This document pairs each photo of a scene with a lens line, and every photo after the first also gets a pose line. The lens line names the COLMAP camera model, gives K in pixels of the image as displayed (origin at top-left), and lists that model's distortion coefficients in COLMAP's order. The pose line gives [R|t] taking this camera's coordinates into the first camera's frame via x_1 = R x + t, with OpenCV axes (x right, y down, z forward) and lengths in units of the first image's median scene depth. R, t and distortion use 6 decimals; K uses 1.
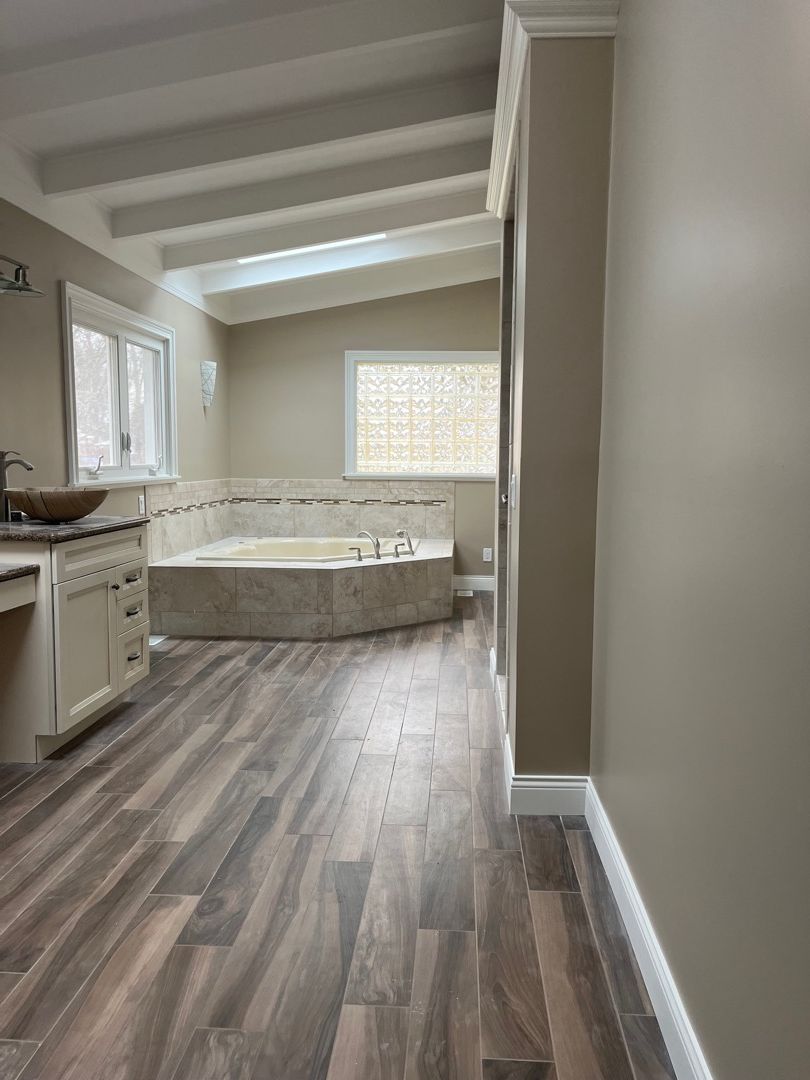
lens RADIAL K [[828.3, 0, 405.0], [0, 828.3, 540.0], [0, 0, 1]] dist [0.047843, 0.004484]
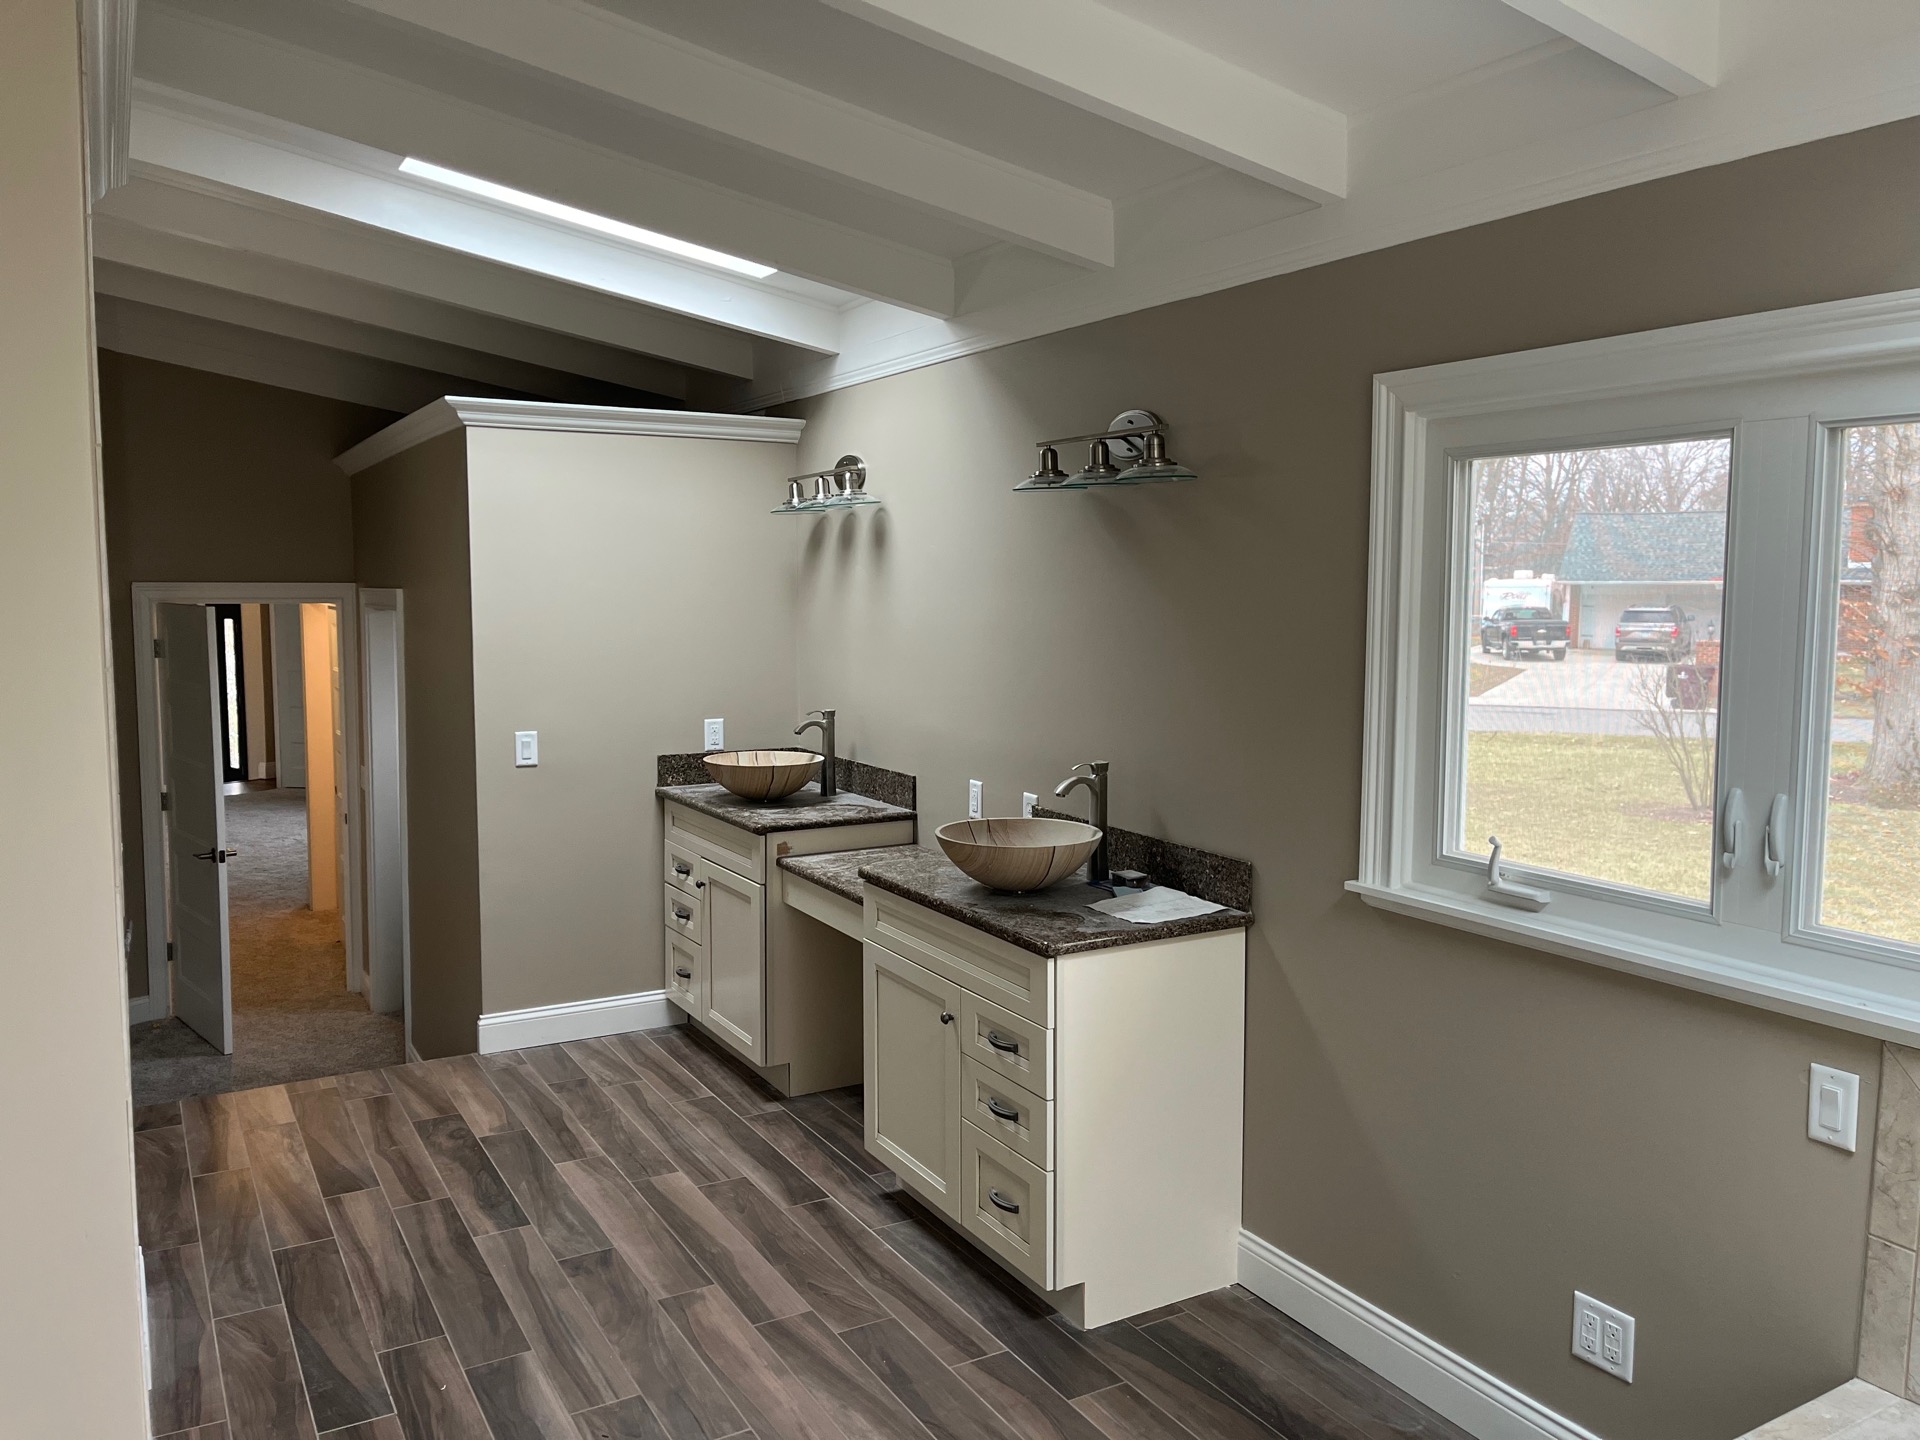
lens RADIAL K [[1472.6, 0, 966.3], [0, 1472.6, 725.0], [0, 0, 1]] dist [0.047843, 0.004484]
pose [[-0.833001, 0.042550, -0.551633, 0.201331], [-0.065836, 0.982331, 0.175187, -0.359365], [0.549340, 0.182248, -0.815482, 2.075253]]
